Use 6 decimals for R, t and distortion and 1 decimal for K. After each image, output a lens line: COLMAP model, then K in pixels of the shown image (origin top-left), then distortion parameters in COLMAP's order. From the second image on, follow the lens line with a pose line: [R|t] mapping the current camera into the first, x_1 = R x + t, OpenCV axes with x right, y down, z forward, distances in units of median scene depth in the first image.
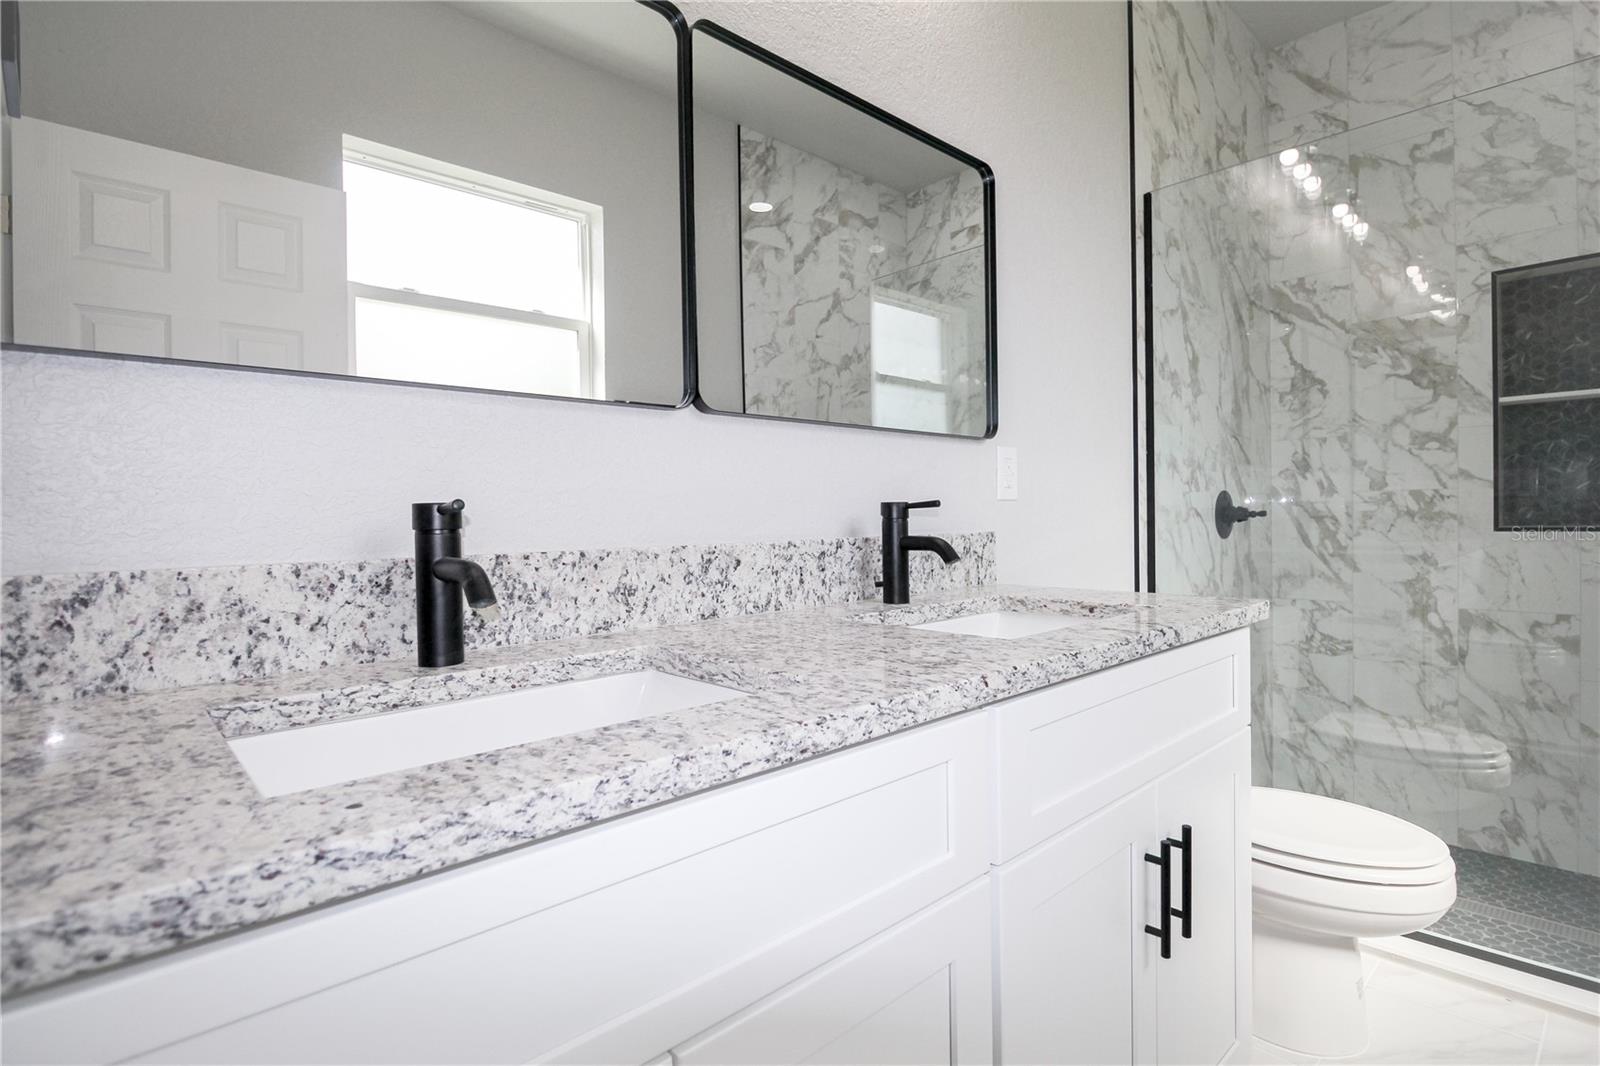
lens RADIAL K [[794.7, 0, 804.1], [0, 794.7, 534.1], [0, 0, 1]] dist [0.004822, -0.014650]
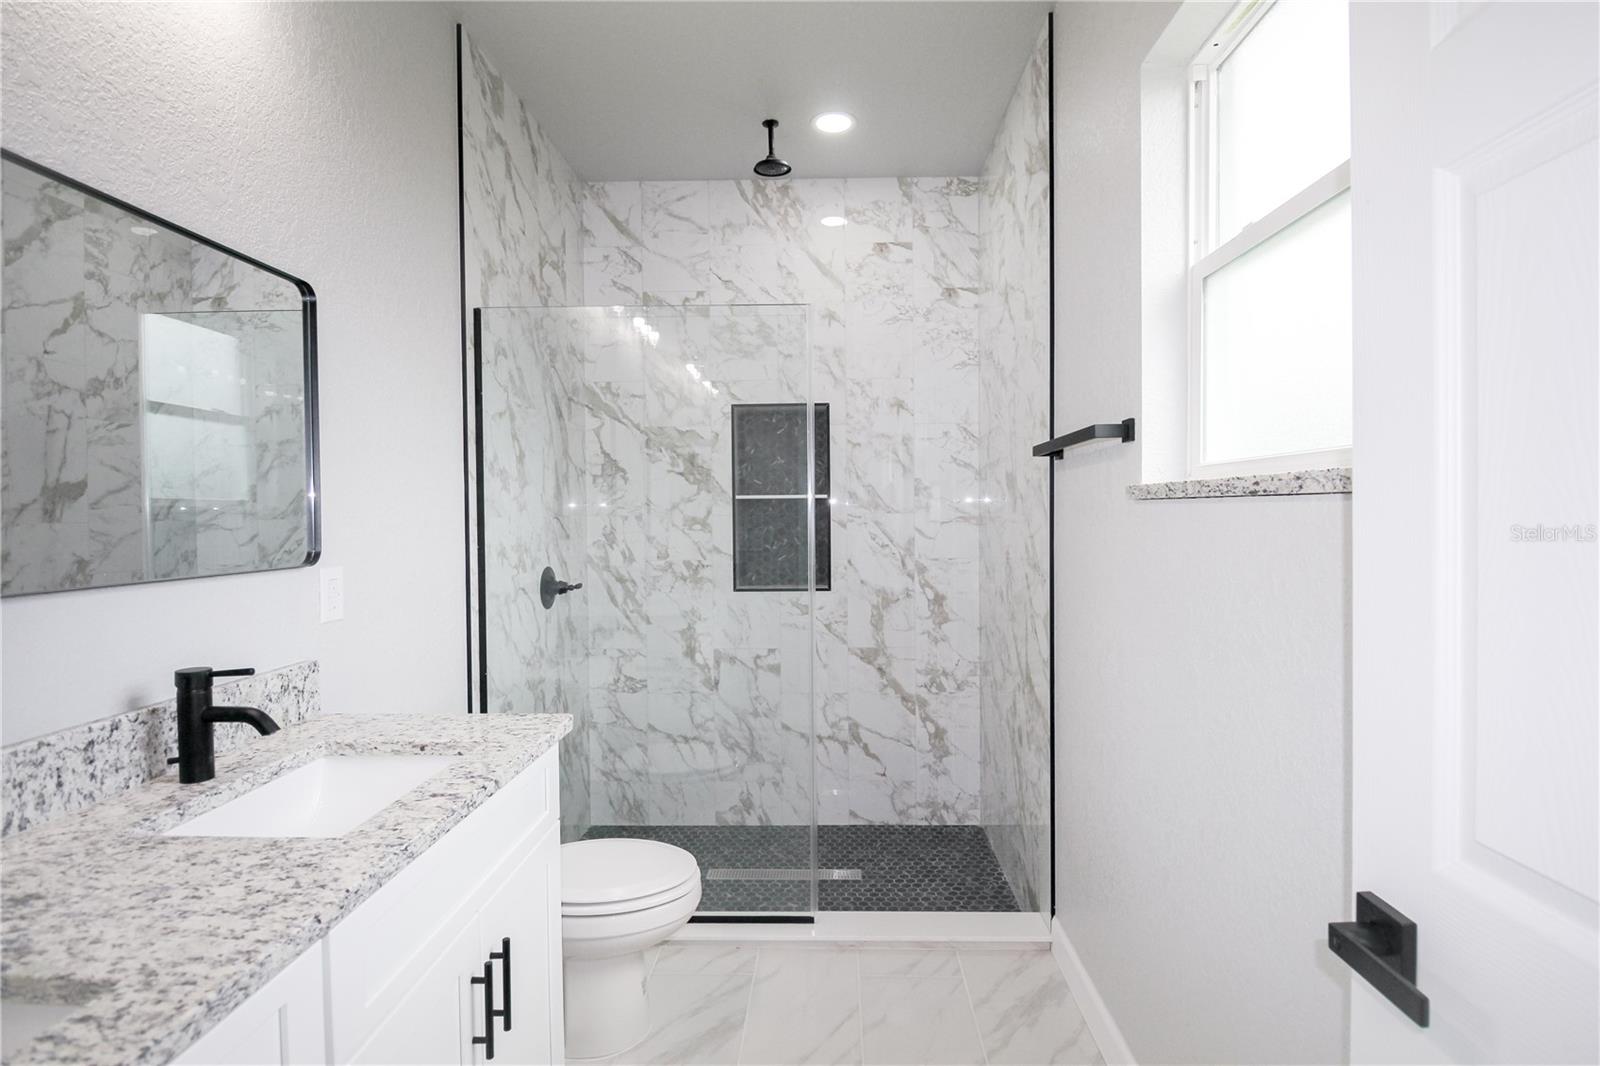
lens RADIAL K [[799.0, 0, 830.5], [0, 799.0, 531.8], [0, 0, 1]] dist [0.002164, -0.013059]
pose [[0.687142, -0.003183, 0.726516, -0.026273], [0.007996, 0.999963, -0.003182, -0.107617], [-0.726479, 0.007996, 0.687142, -0.087569]]
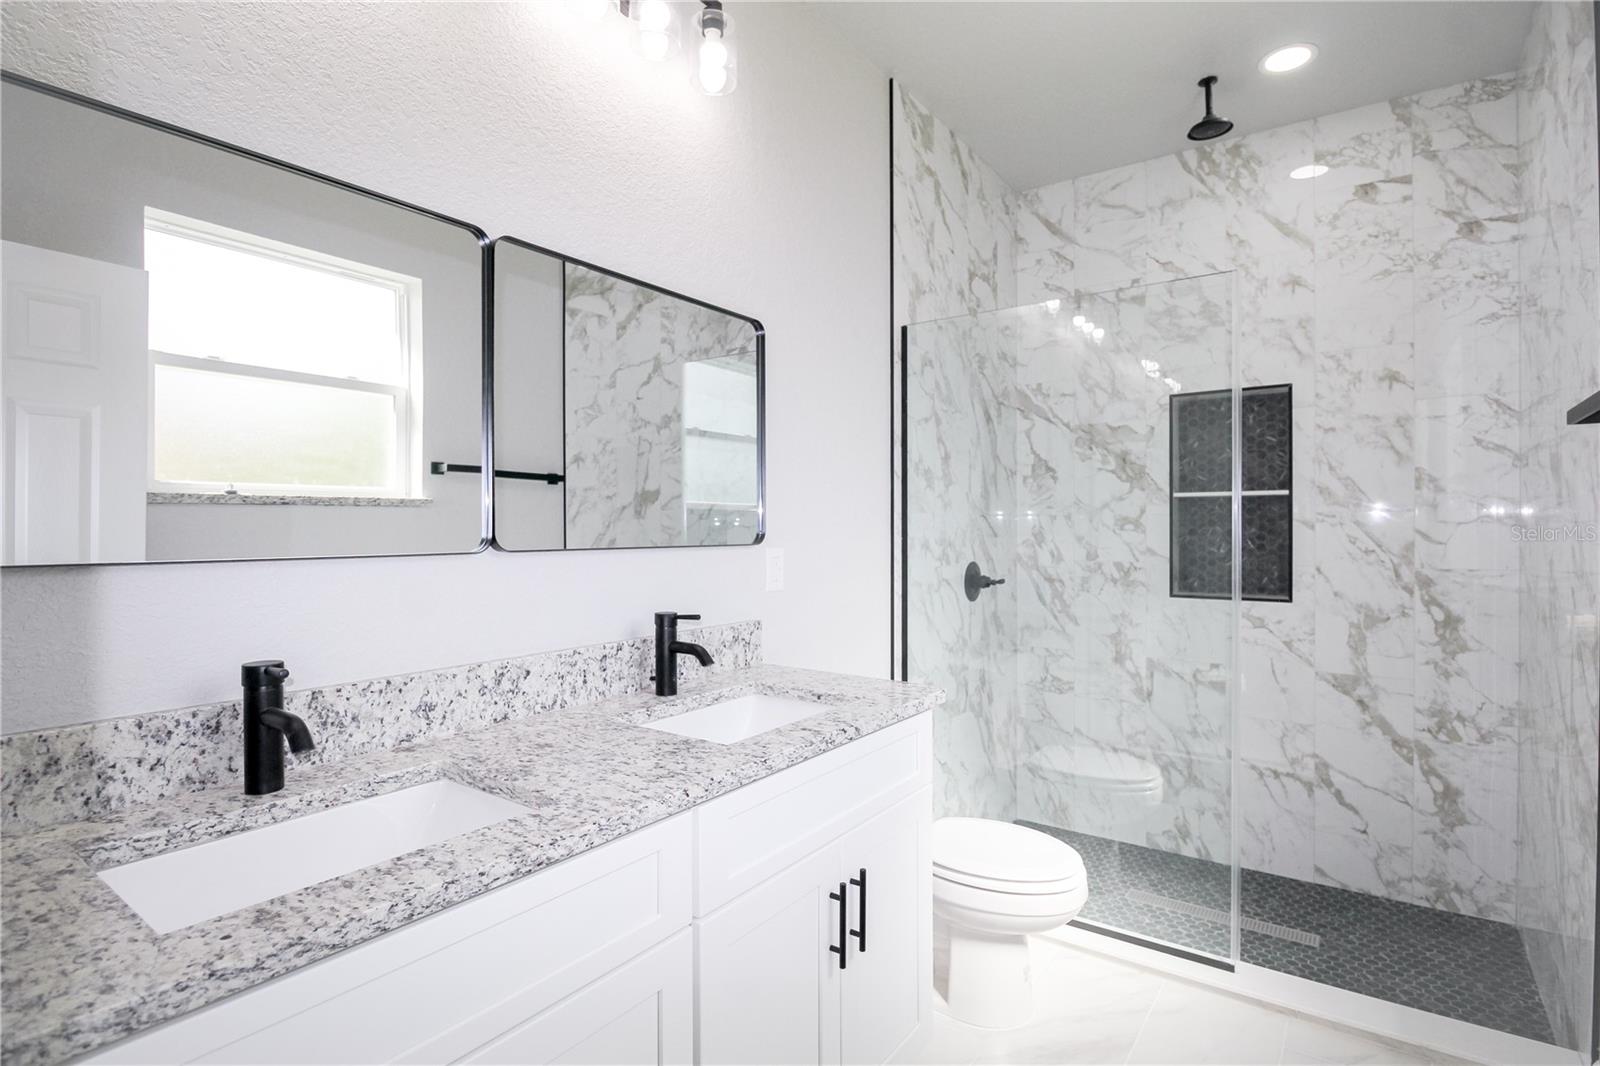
lens RADIAL K [[797.8, 0, 813.1], [0, 797.8, 532.8], [0, 0, 1]] dist [0.001450, -0.013245]
pose [[0.978621, 0.015728, 0.205071, 0.046437], [-0.012875, 0.999801, -0.015241, -0.084545], [-0.205270, 0.012275, 0.978628, -0.149137]]
